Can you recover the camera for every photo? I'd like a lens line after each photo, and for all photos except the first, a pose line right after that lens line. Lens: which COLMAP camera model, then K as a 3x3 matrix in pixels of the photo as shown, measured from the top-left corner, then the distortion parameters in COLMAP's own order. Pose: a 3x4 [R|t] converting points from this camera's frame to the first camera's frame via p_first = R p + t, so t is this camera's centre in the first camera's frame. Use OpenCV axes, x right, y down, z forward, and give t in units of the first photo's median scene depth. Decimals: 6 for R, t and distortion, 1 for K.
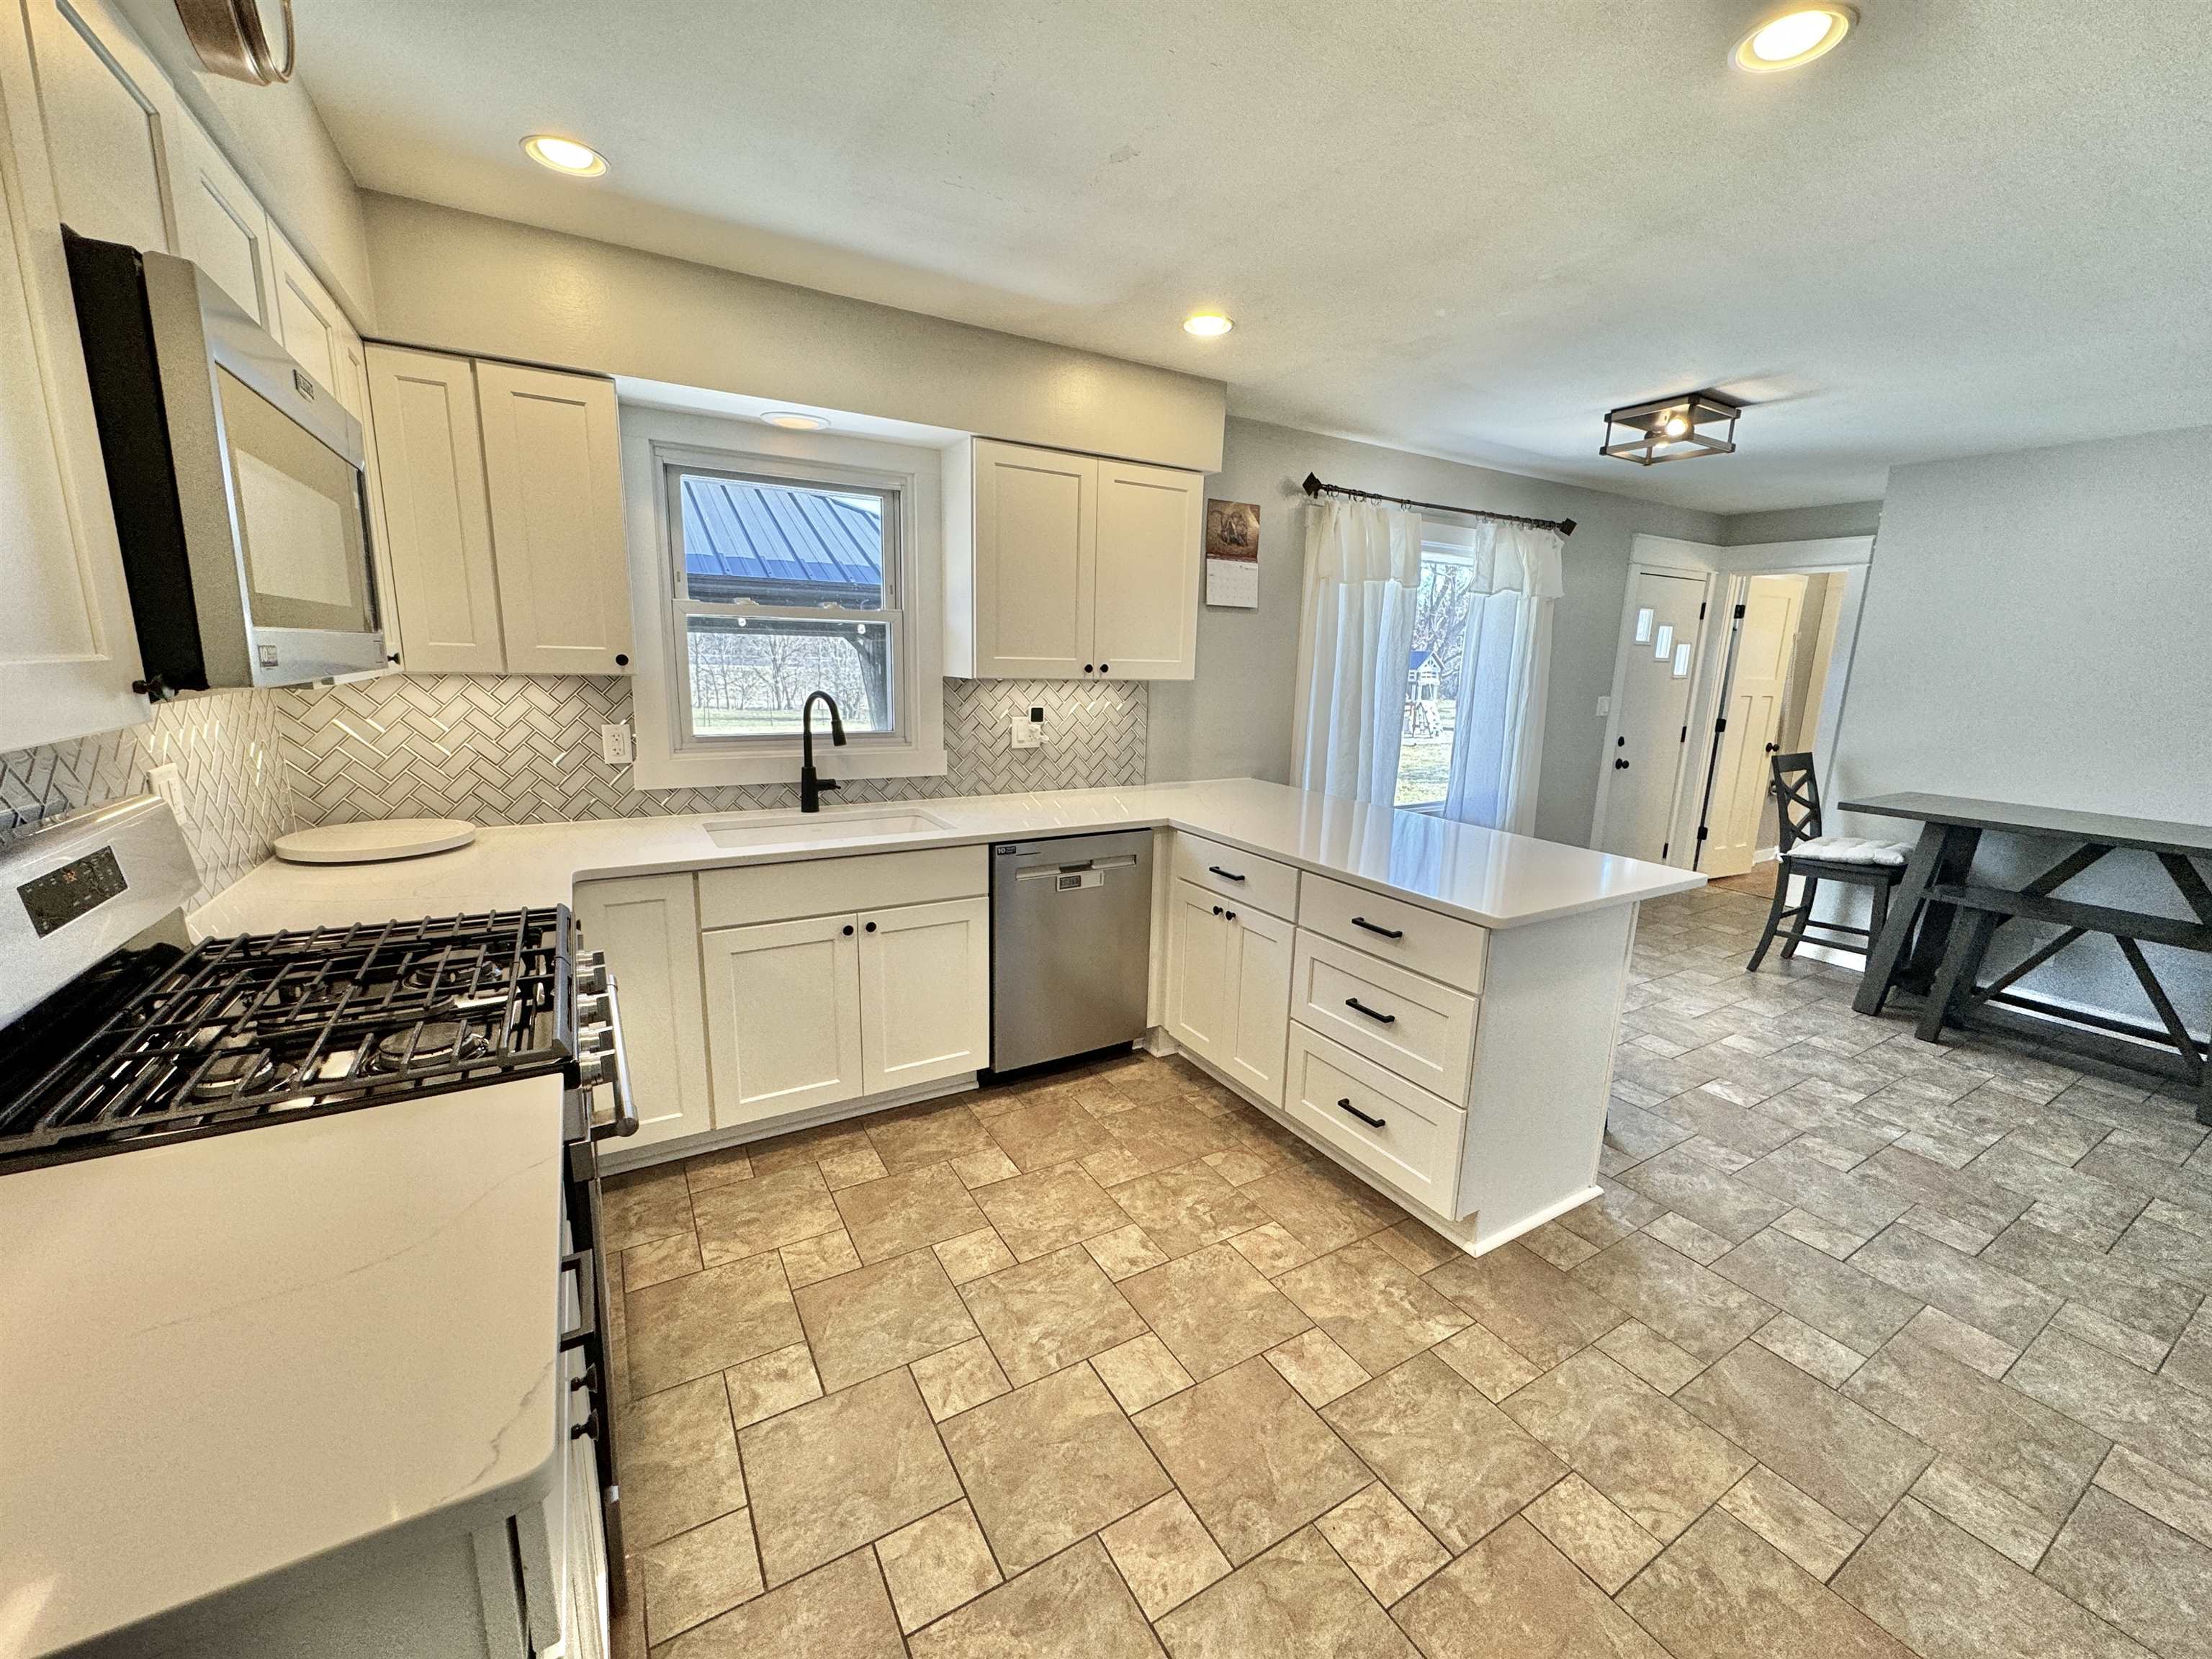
lens RADIAL K [[878.2, 0, 1106.0], [0, 878.2, 829.5], [0, 0, 1]] dist [-0.001548, 0.000668]
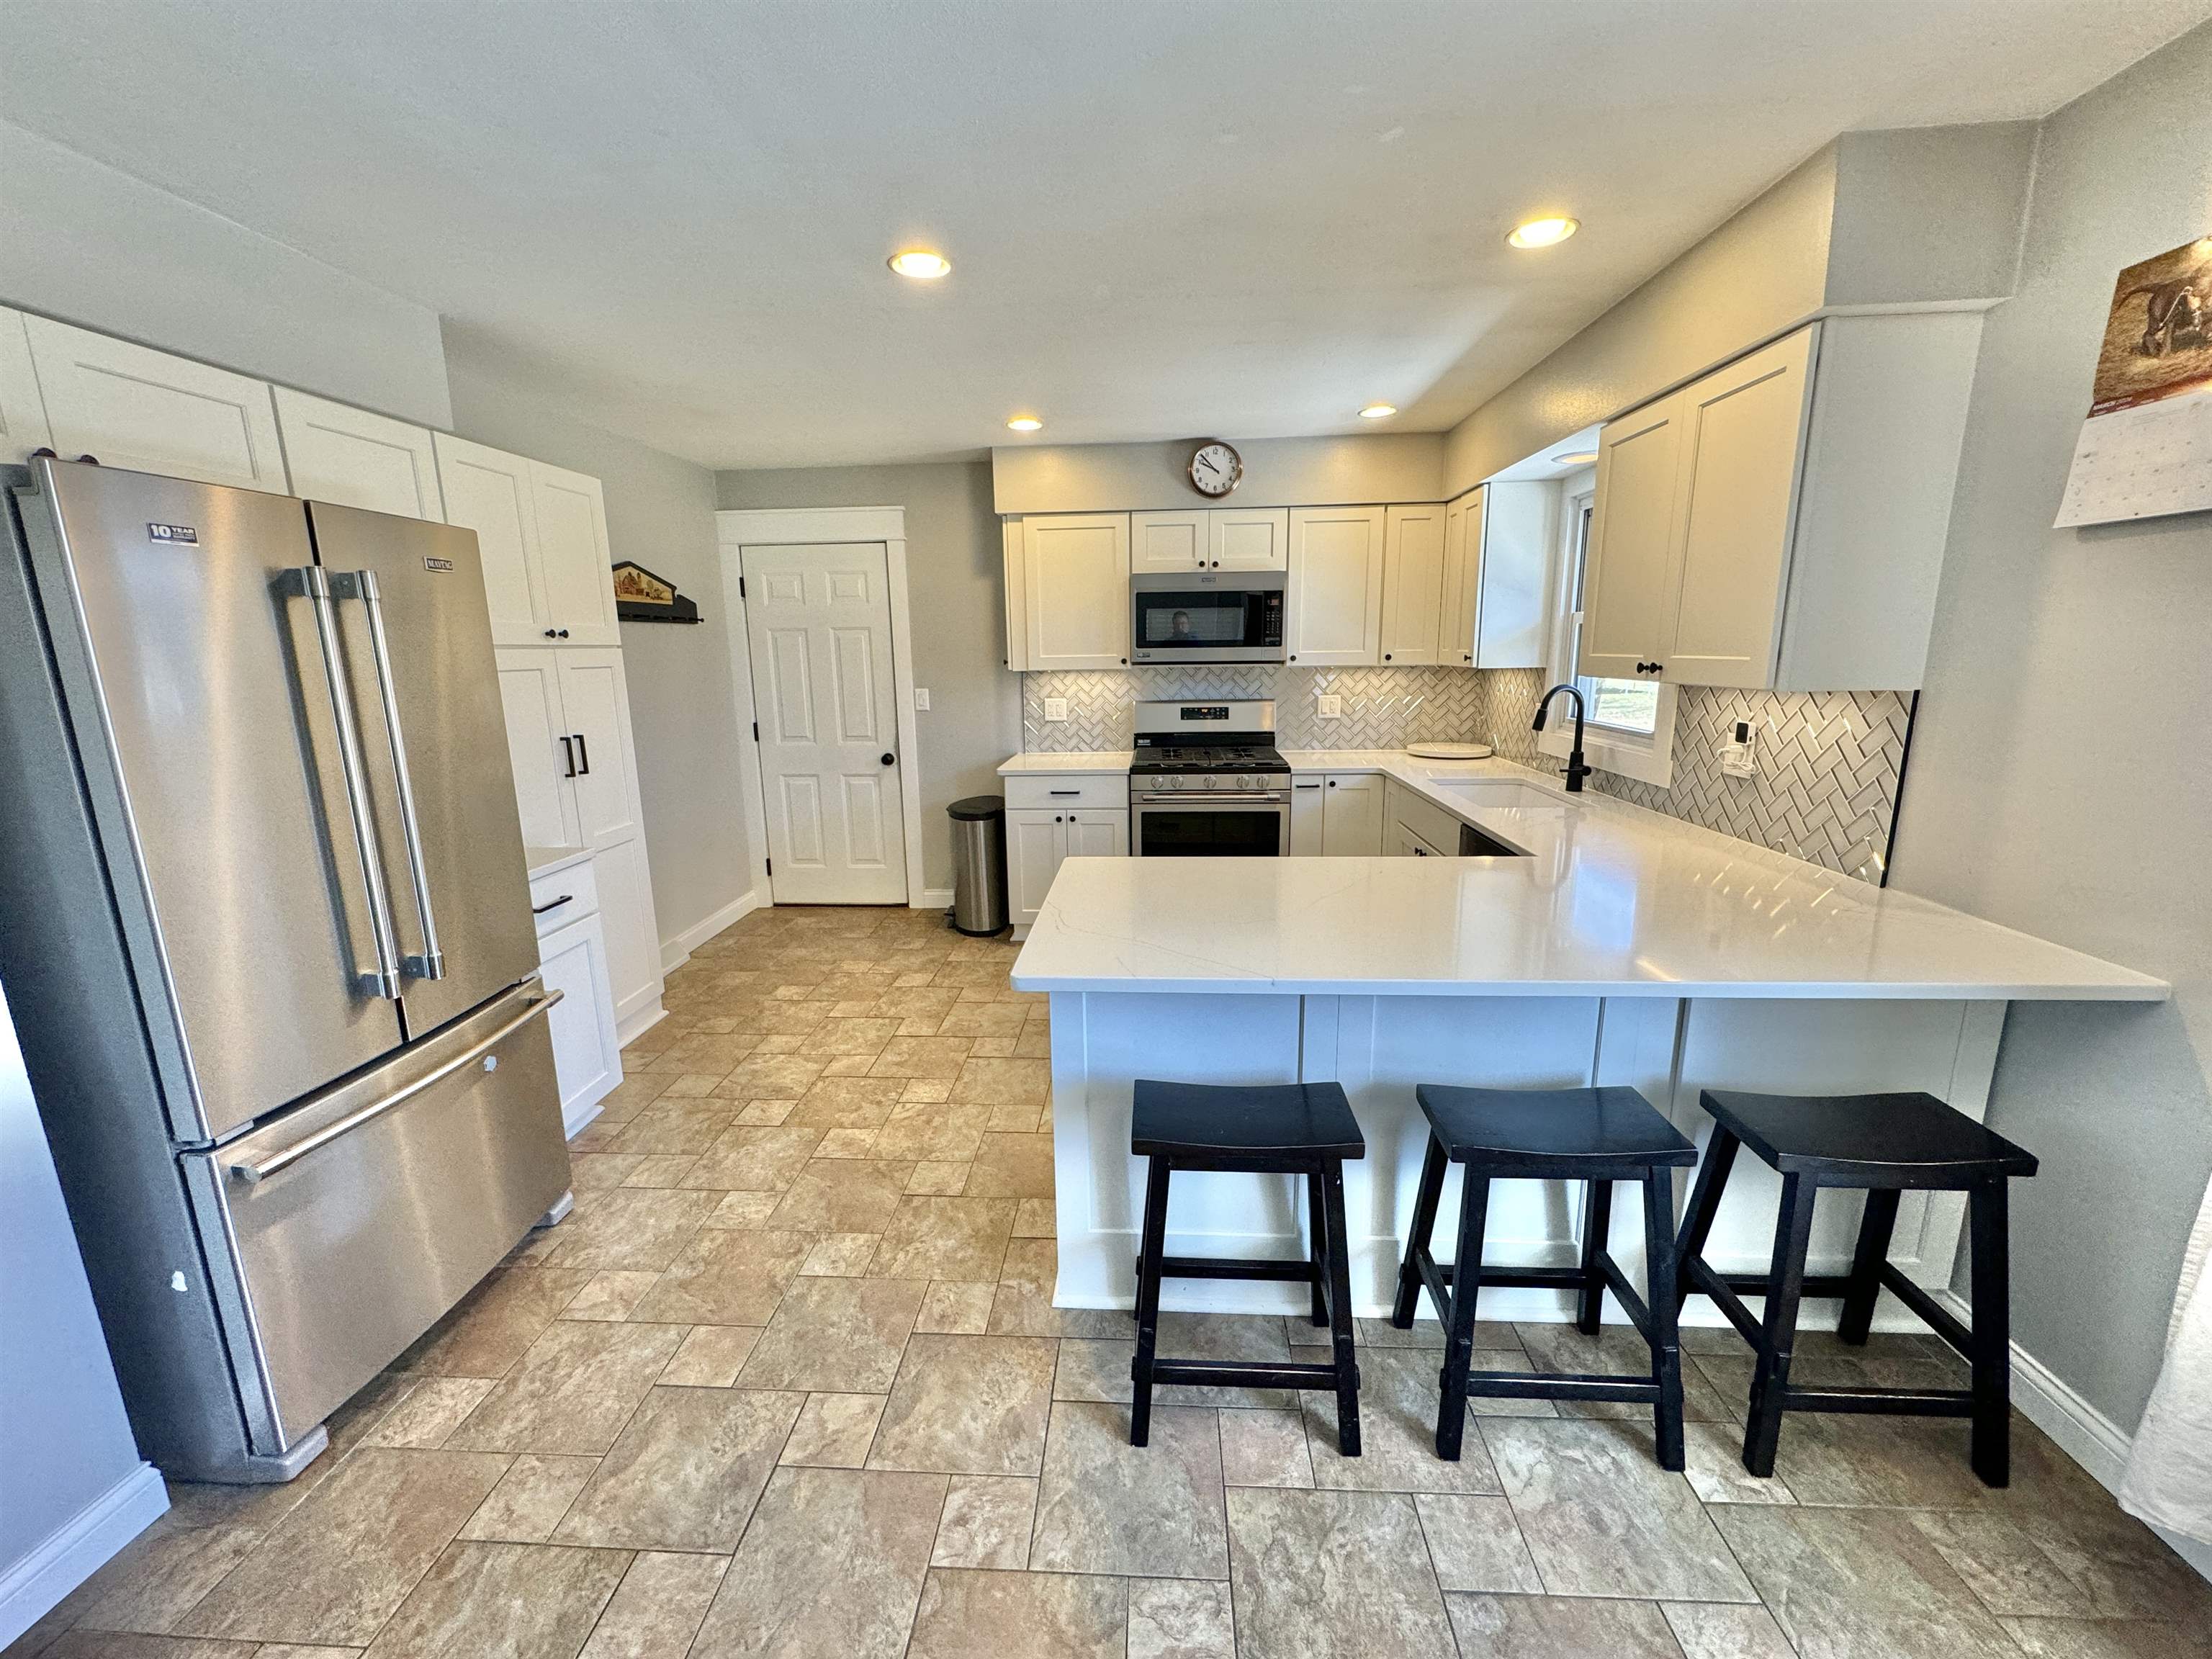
lens RADIAL K [[878.2, 0, 1106.0], [0, 878.2, 829.5], [0, 0, 1]] dist [-0.001548, 0.000668]
pose [[-0.564568, 0.152067, -0.811257, 1.361380], [-0.164613, 0.942392, 0.291205, -0.296908], [0.808805, 0.297949, -0.507012, 1.590656]]
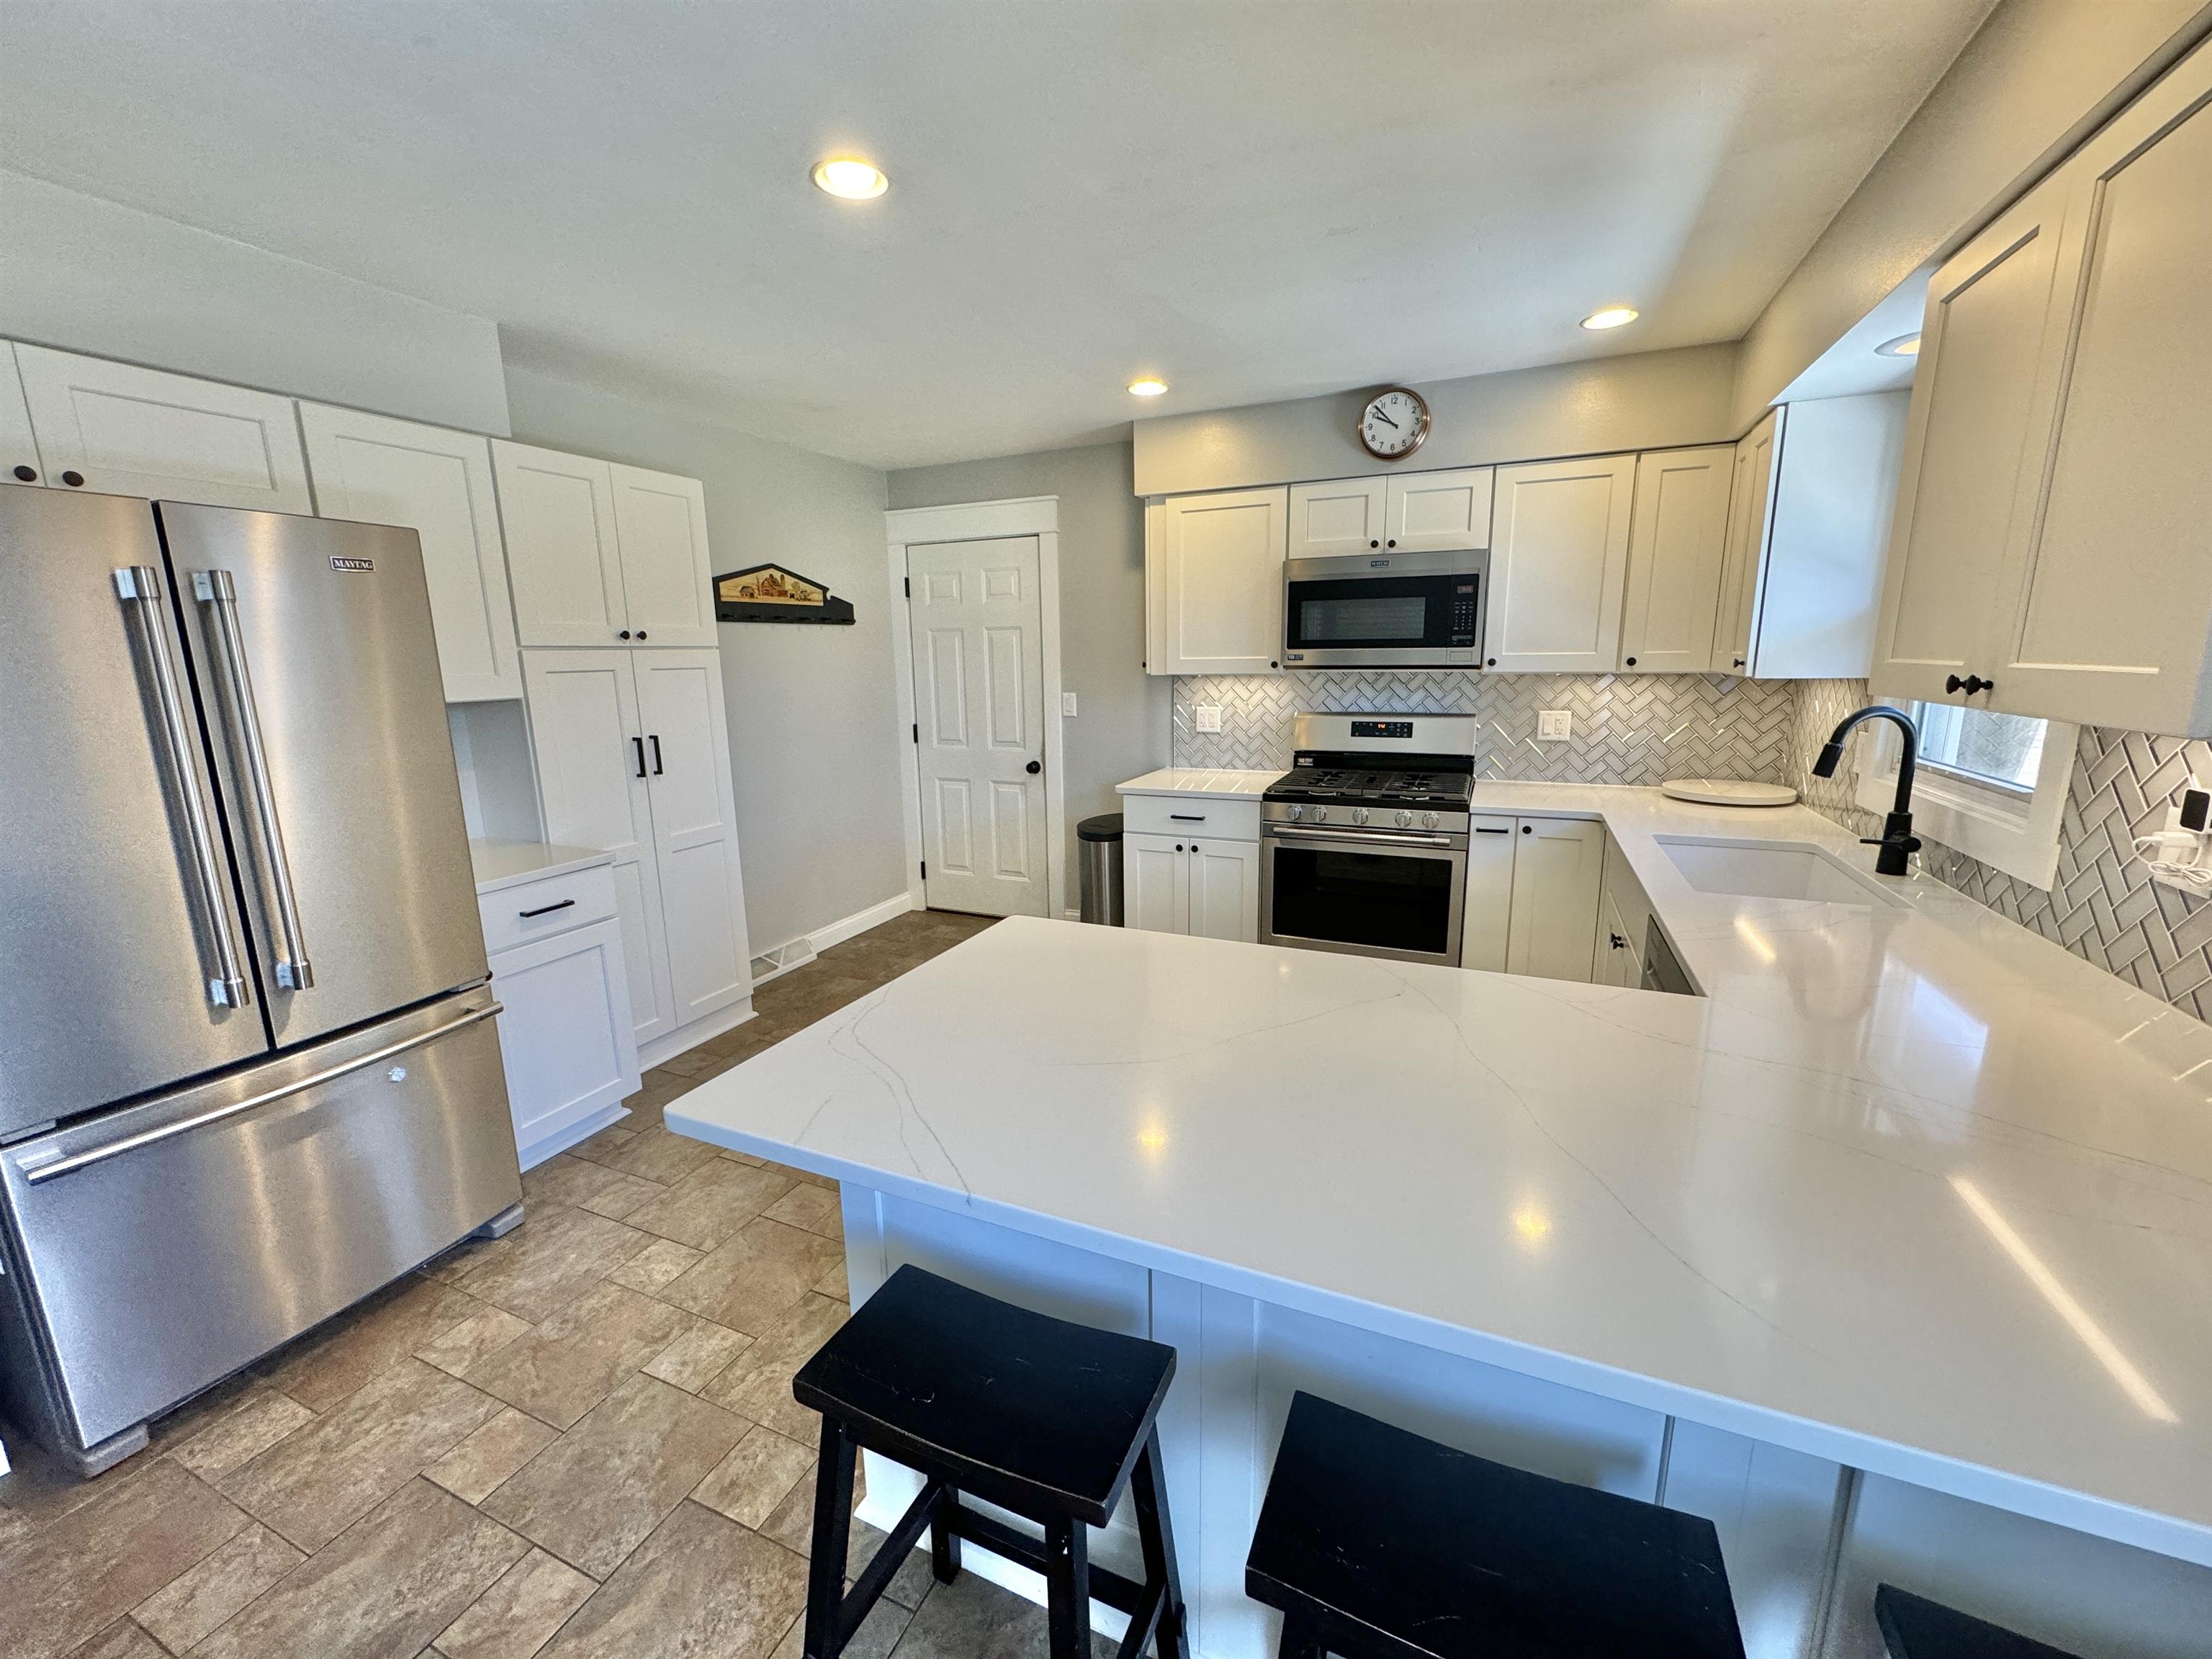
lens RADIAL K [[877.7, 0, 1107.2], [0, 877.7, 829.9], [0, 0, 1]] dist [-0.001015, -0.000176]
pose [[-0.815600, 0.102171, -0.569523, 0.871307], [-0.121295, 0.932226, 0.340943, -0.321901], [0.565759, 0.347154, -0.747931, 1.679812]]
